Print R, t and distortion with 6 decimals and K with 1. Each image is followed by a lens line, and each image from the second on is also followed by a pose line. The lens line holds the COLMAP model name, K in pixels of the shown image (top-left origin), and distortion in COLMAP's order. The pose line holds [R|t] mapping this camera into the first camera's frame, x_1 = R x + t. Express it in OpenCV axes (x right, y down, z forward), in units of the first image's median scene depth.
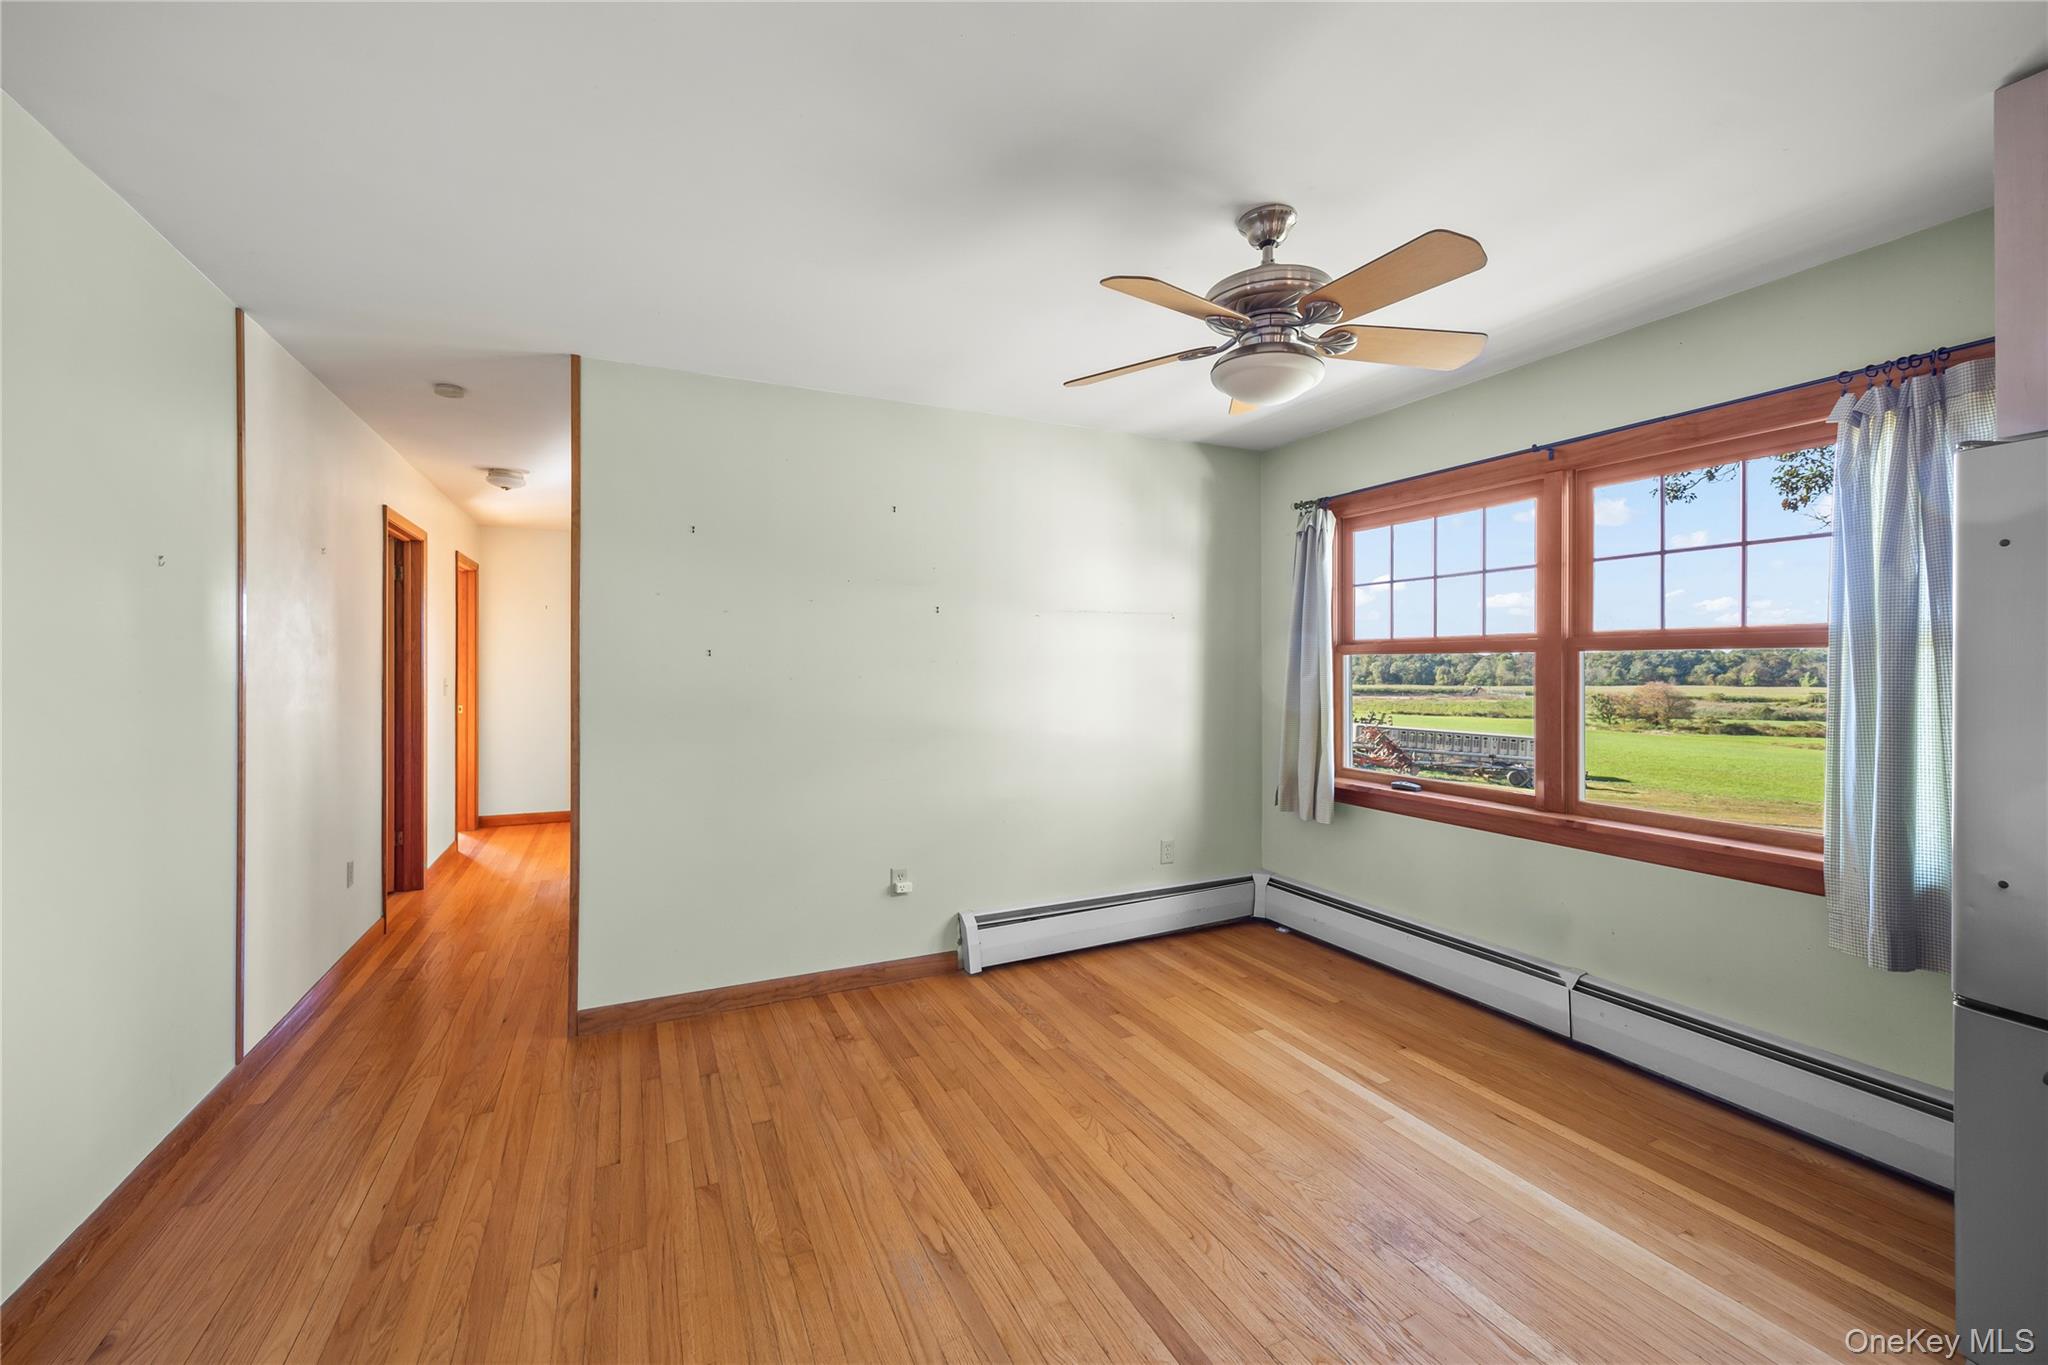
lens RADIAL K [[826.5, 0, 999.9], [0, 826.5, 651.9], [0, 0, 1]] dist [-0.002590, 0.001010]
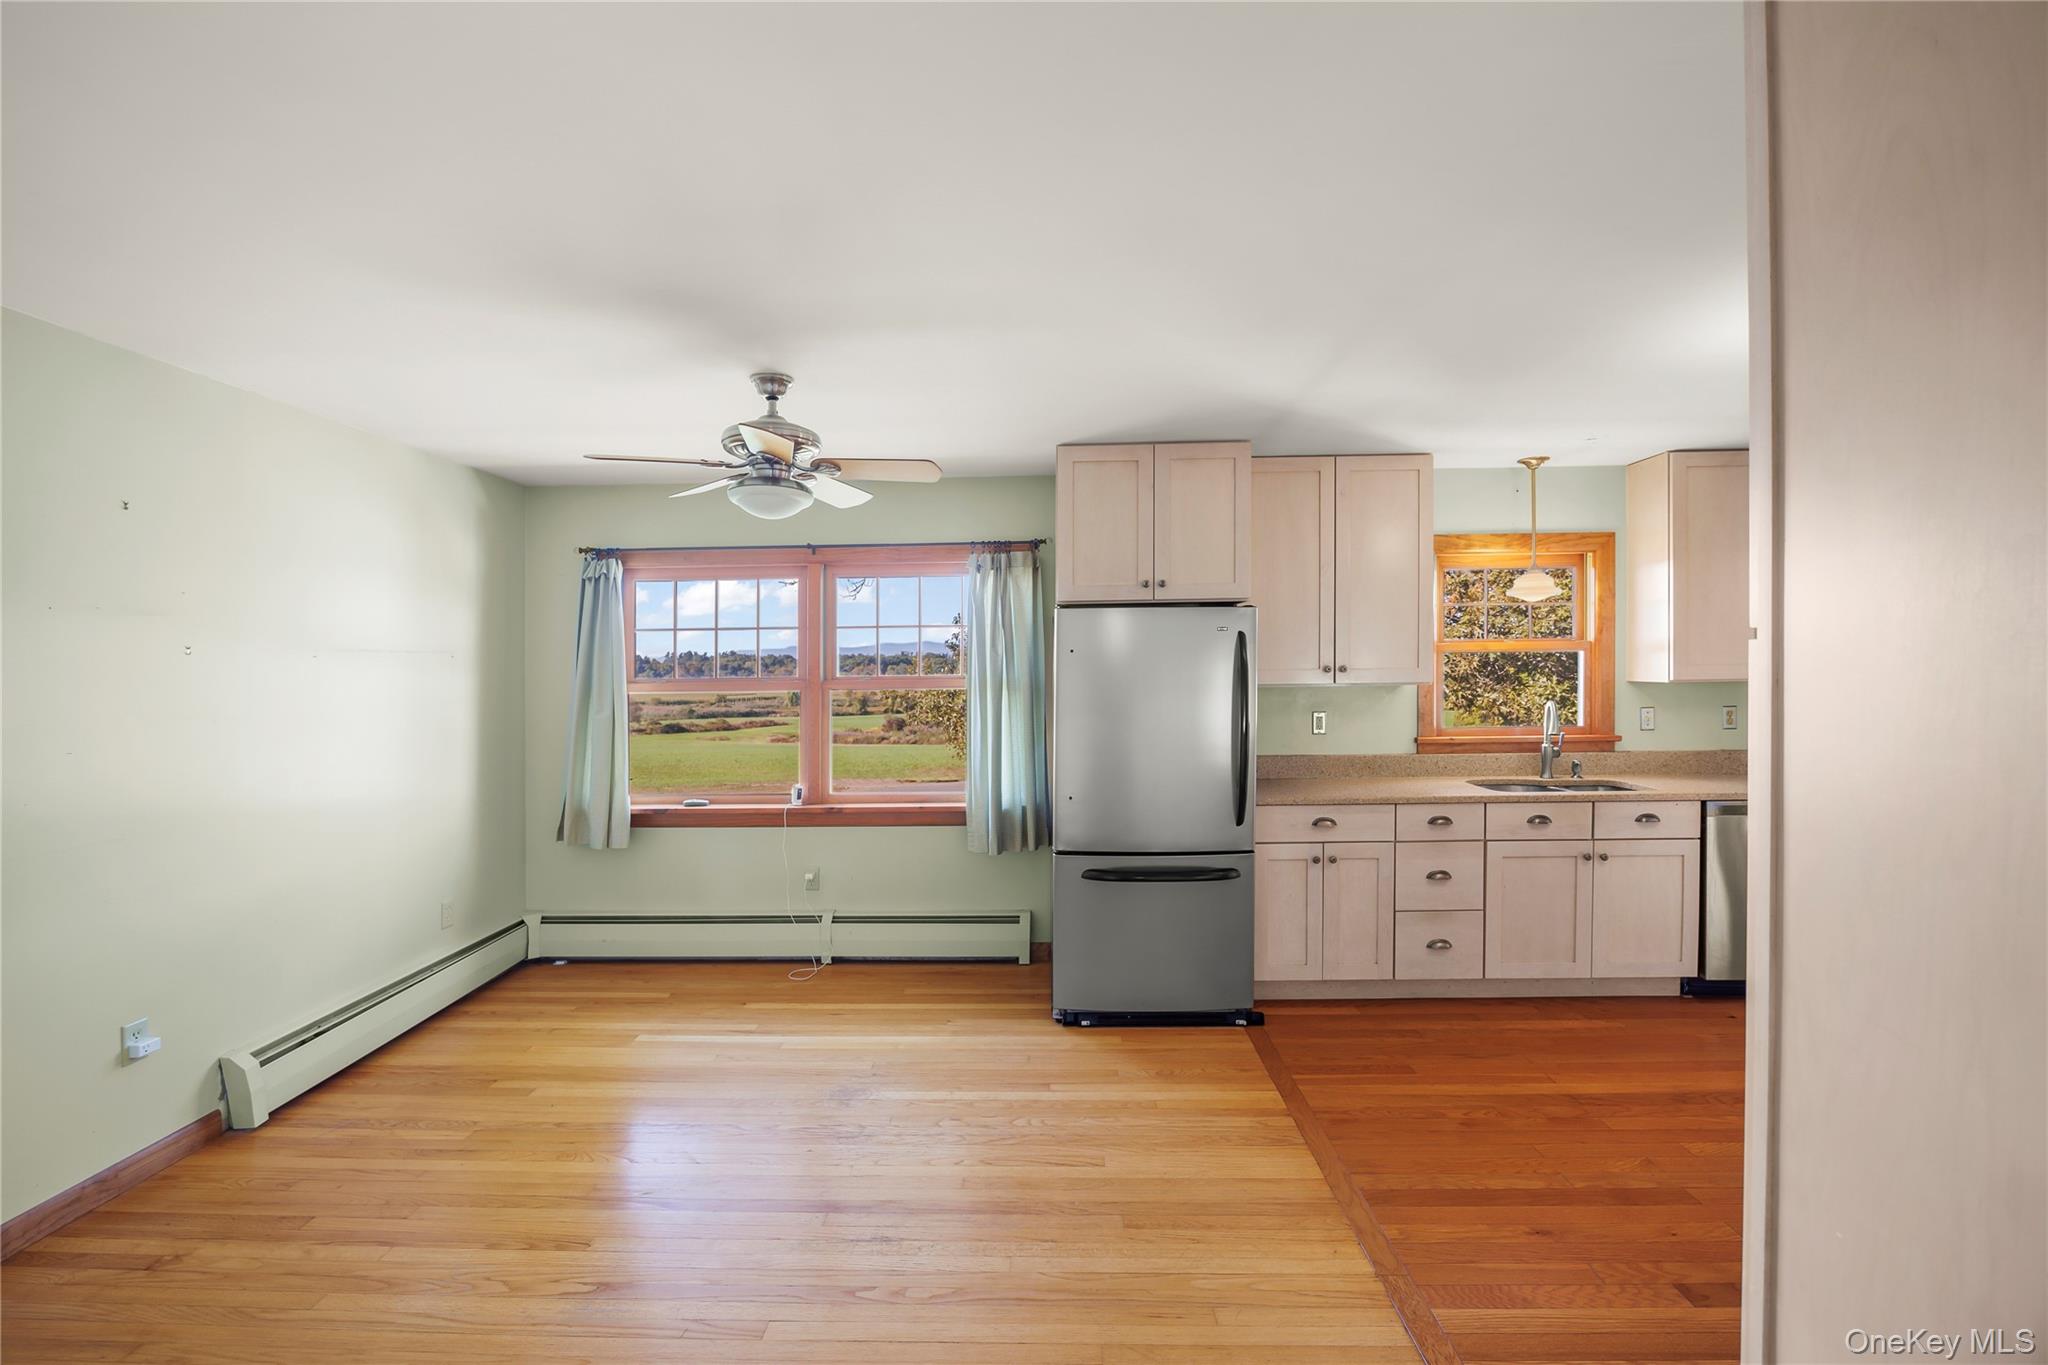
lens RADIAL K [[886.7, 0, 1025.2], [0, 886.7, 674.1], [0, 0, 1]] dist [-0.006164, -0.000143]
pose [[0.443914, -0.011769, 0.895992, -0.492465], [-0.000939, 0.999907, 0.013599, -0.046214], [-0.896069, -0.006878, 0.443862, 0.003049]]
